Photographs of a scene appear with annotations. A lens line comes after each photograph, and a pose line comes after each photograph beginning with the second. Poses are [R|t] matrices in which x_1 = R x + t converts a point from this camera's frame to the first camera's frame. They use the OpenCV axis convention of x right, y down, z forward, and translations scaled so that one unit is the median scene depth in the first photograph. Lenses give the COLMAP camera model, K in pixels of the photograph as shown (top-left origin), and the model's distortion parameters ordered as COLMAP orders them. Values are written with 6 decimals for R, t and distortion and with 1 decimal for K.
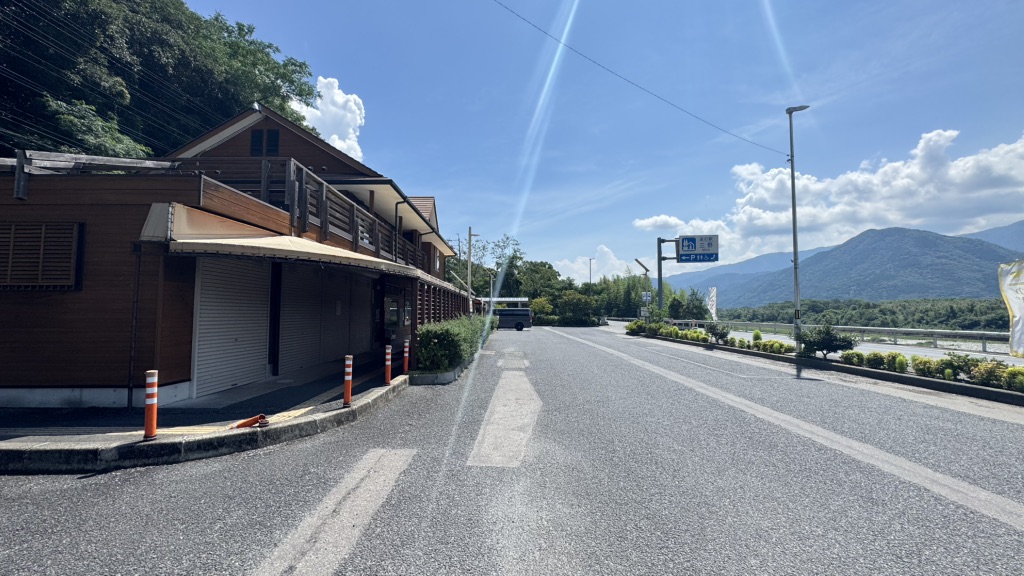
lens RADIAL K [[406.1, 0, 512.4], [0, 406.1, 288.2], [0, 0, 1]] dist [-0.000395, -0.000320]
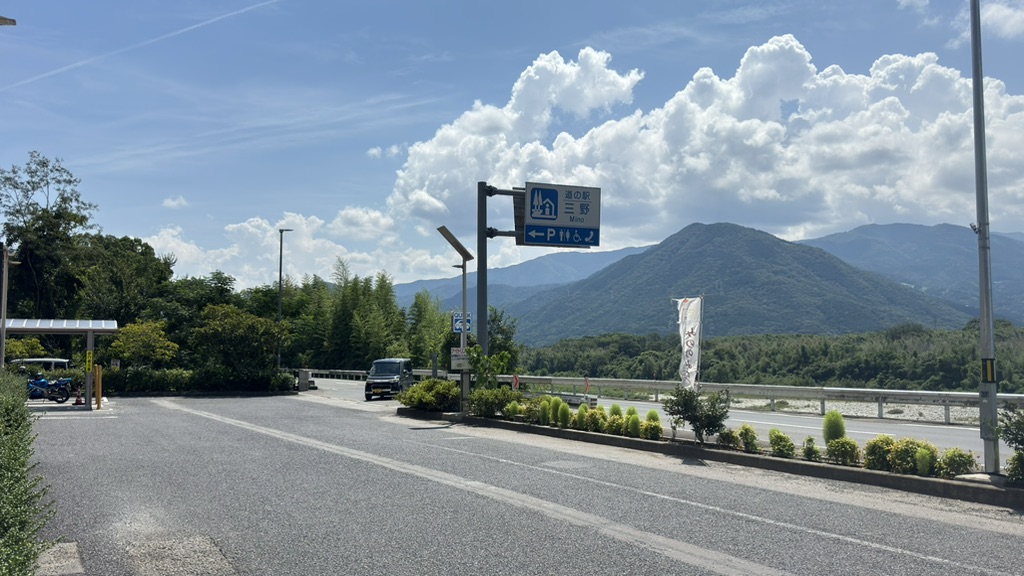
lens RADIAL K [[832.3, 0, 506.6], [0, 832.3, 288.7], [0, 0, 1]] dist [0.147050, -0.273222]
pose [[0.872780, 0.036019, 0.486783, -0.019607], [-0.025547, 0.999278, -0.028136, 0.005481], [-0.487445, 0.012121, 0.873070, 0.132073]]
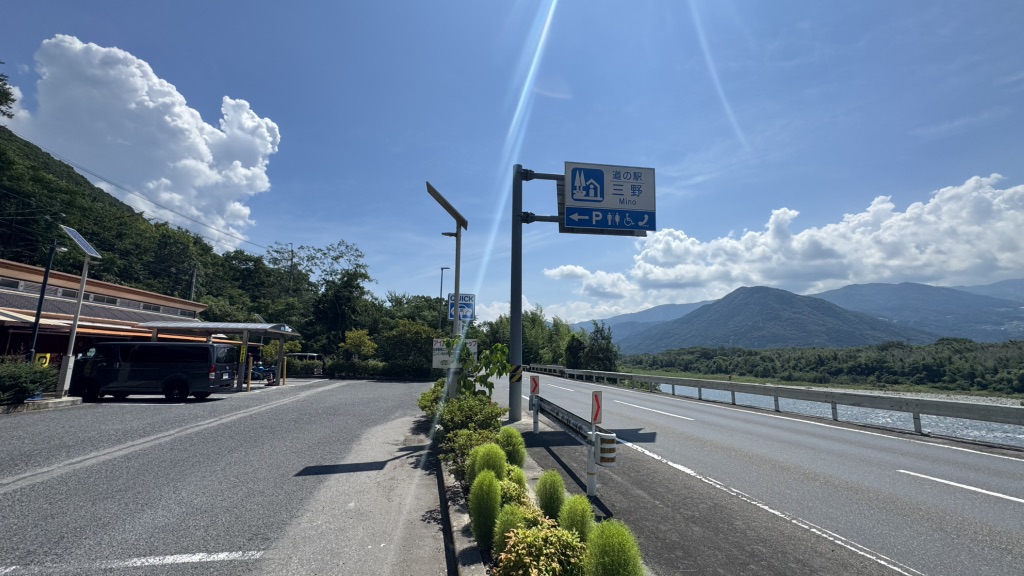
lens RADIAL K [[406.1, 0, 512.4], [0, 406.1, 288.2], [0, 0, 1]] dist [-0.000395, -0.000320]
pose [[0.976782, 0.045259, 0.209403, 0.158844], [-0.022516, 0.993705, -0.109742, 0.021405], [-0.213051, 0.102479, 0.971652, 0.357793]]
